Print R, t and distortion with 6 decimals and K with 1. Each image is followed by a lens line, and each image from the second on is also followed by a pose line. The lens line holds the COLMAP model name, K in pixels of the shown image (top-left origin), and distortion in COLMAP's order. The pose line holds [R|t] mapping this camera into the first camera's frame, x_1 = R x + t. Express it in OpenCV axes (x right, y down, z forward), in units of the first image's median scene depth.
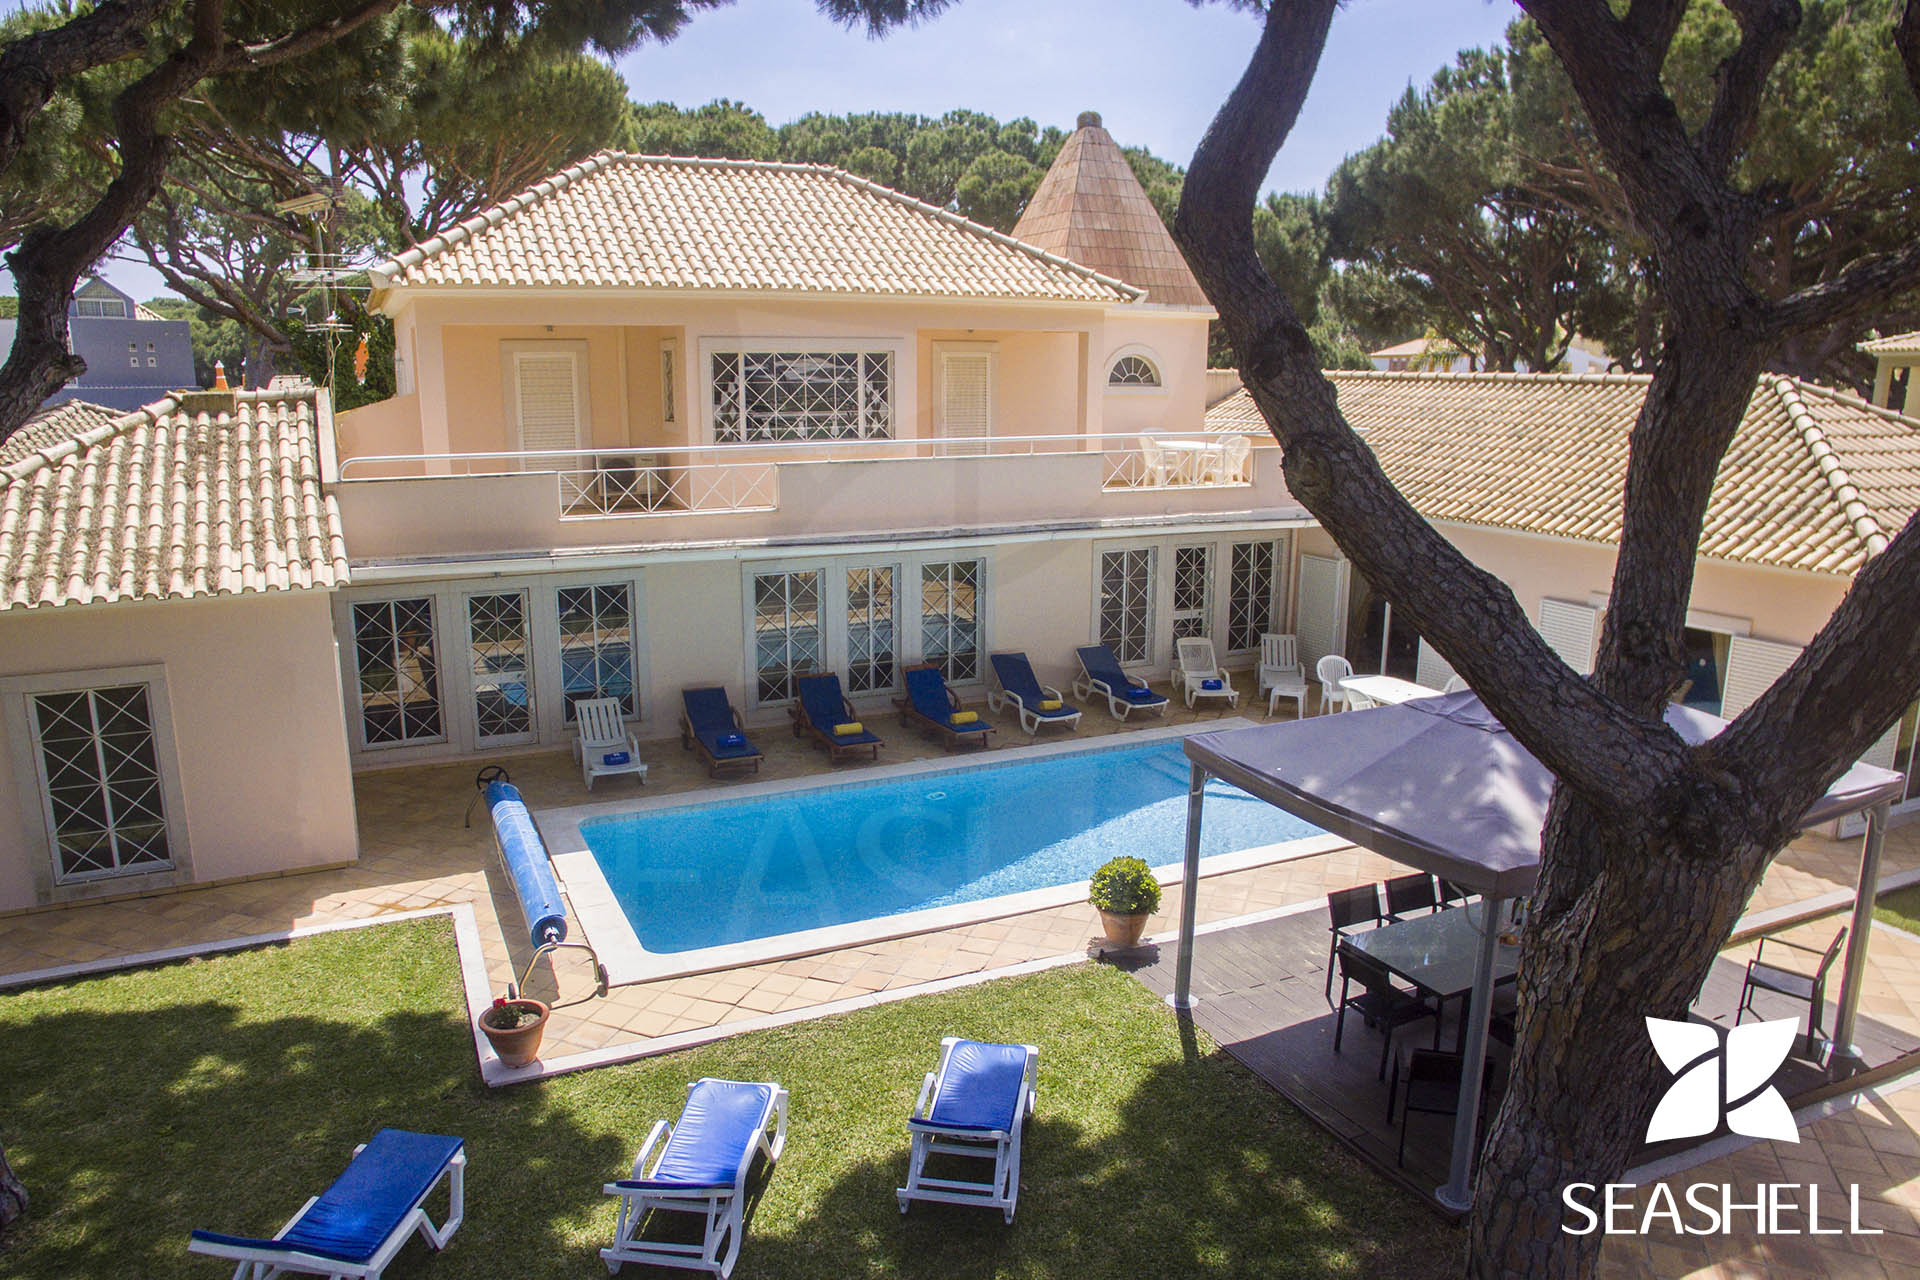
lens RADIAL K [[1291.1, 0, 960.0], [0, 1291.1, 640.0], [0, 0, 1]] dist [-0.110908, 0.066101]
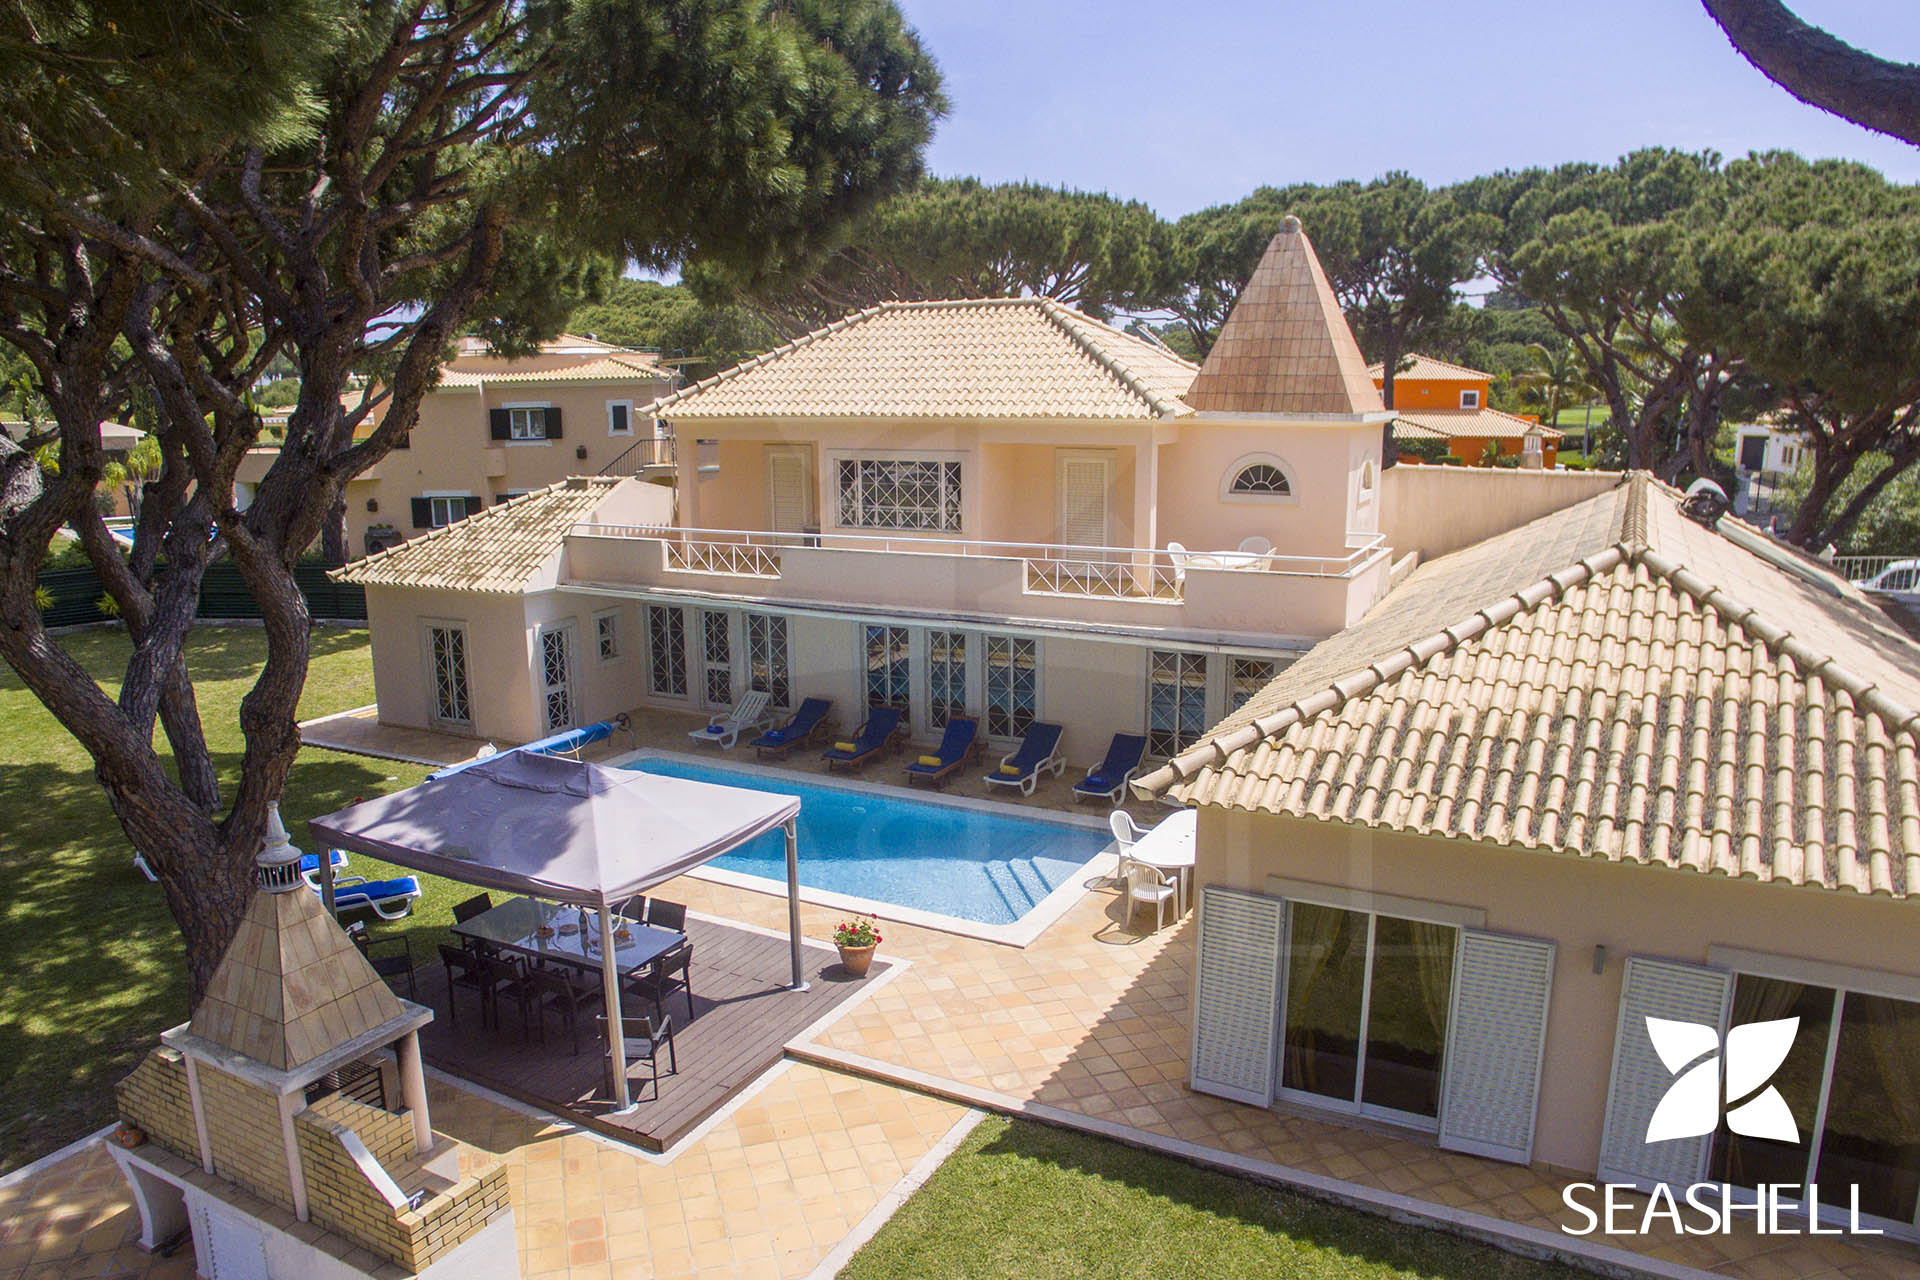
lens RADIAL K [[1276.9, 0, 954.7], [0, 1276.9, 692.3], [0, 0, 1]] dist [-0.112931, 0.076458]
pose [[0.604861, 0.176259, -0.776580, 0.956053], [-0.156639, 0.982479, 0.100989, -0.131668], [0.780774, 0.060559, 0.621872, 0.252221]]
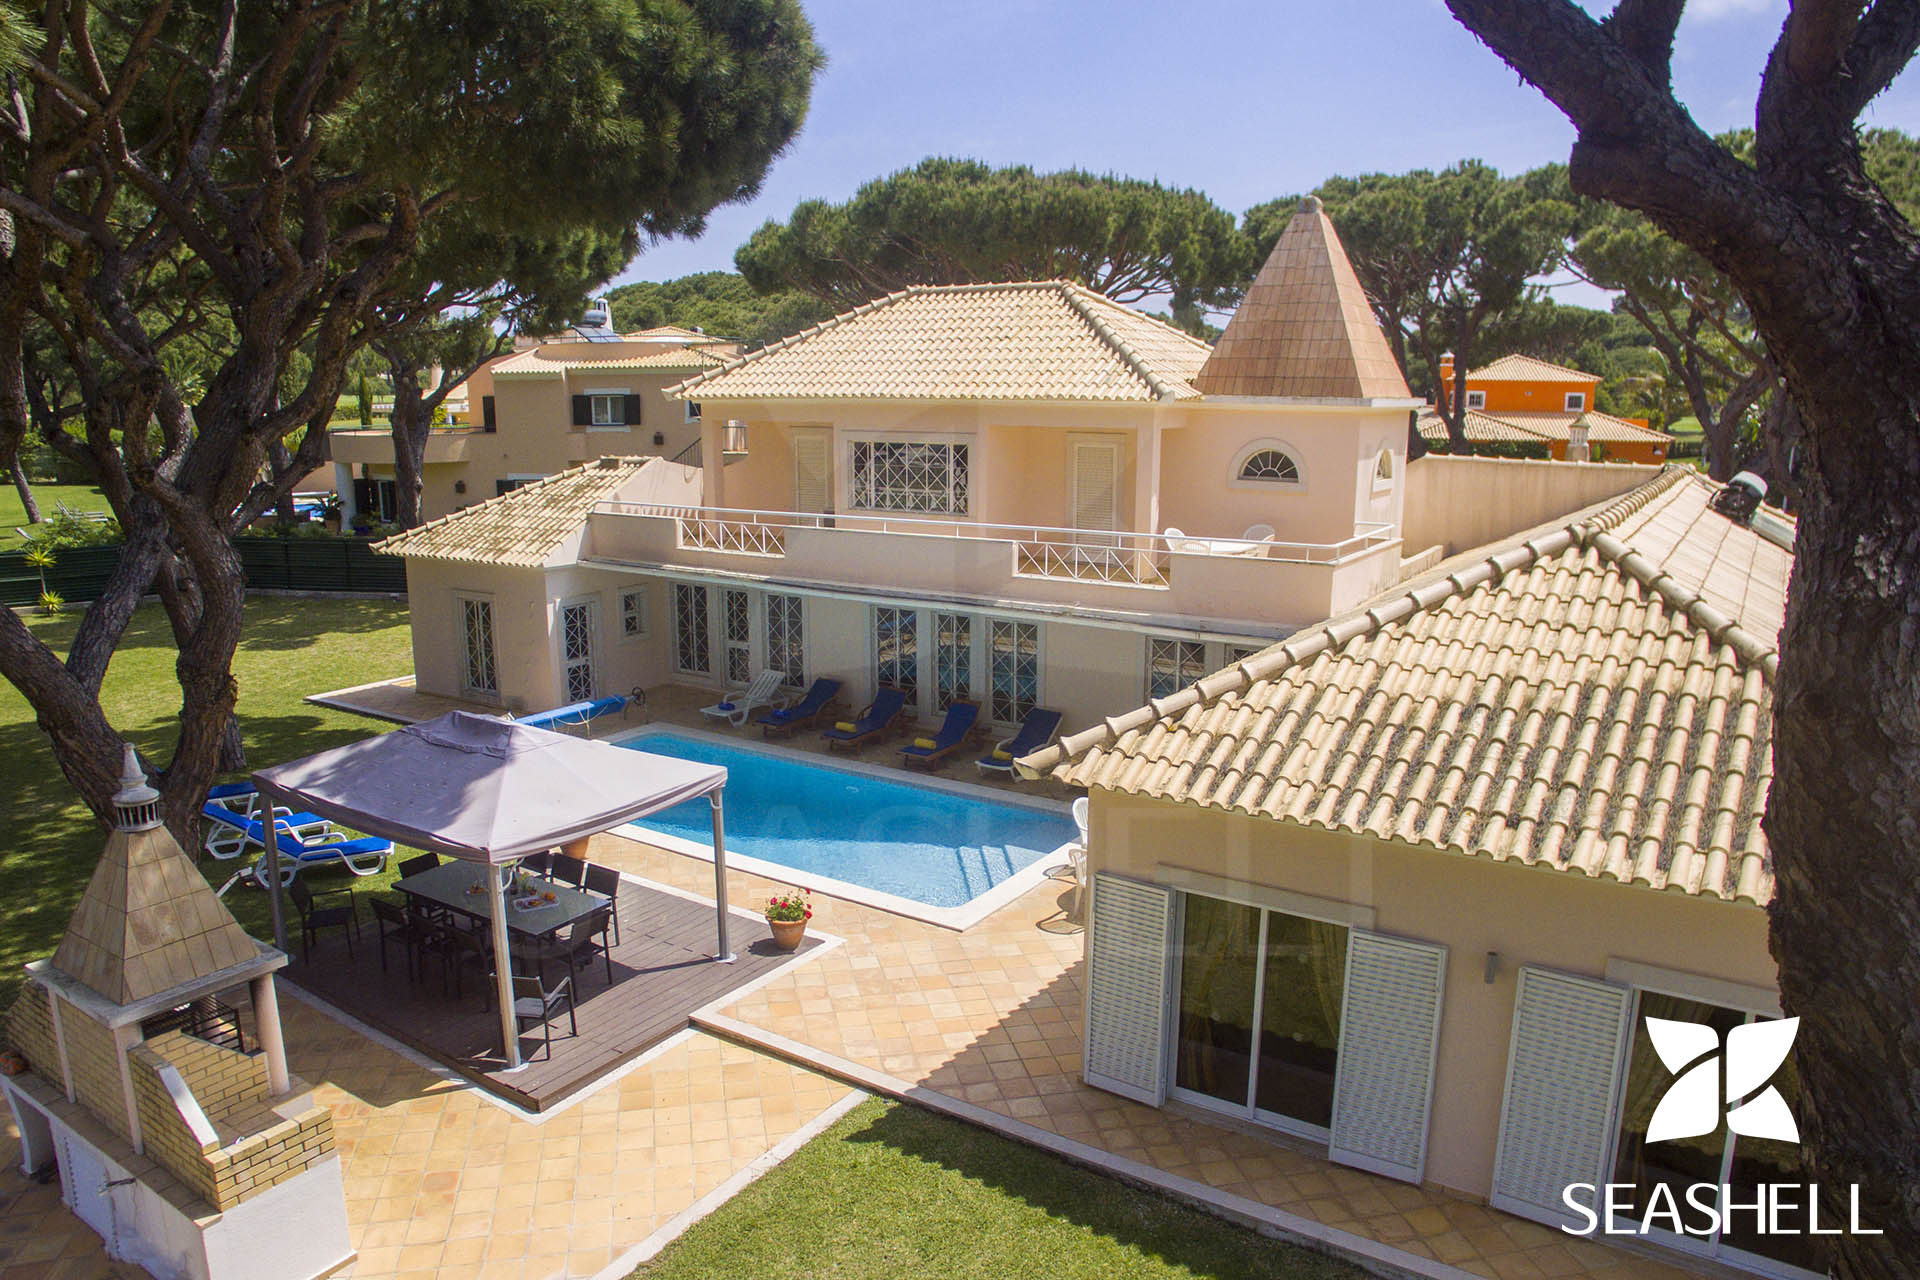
lens RADIAL K [[1258.0, 0, 955.1], [0, 1258.0, 689.2], [0, 0, 1]] dist [-0.110909, 0.073373]
pose [[0.528156, 0.194483, -0.826576, 1.000904], [-0.176691, 0.977283, 0.117043, -0.136031], [0.830561, 0.084232, 0.550521, 0.356836]]
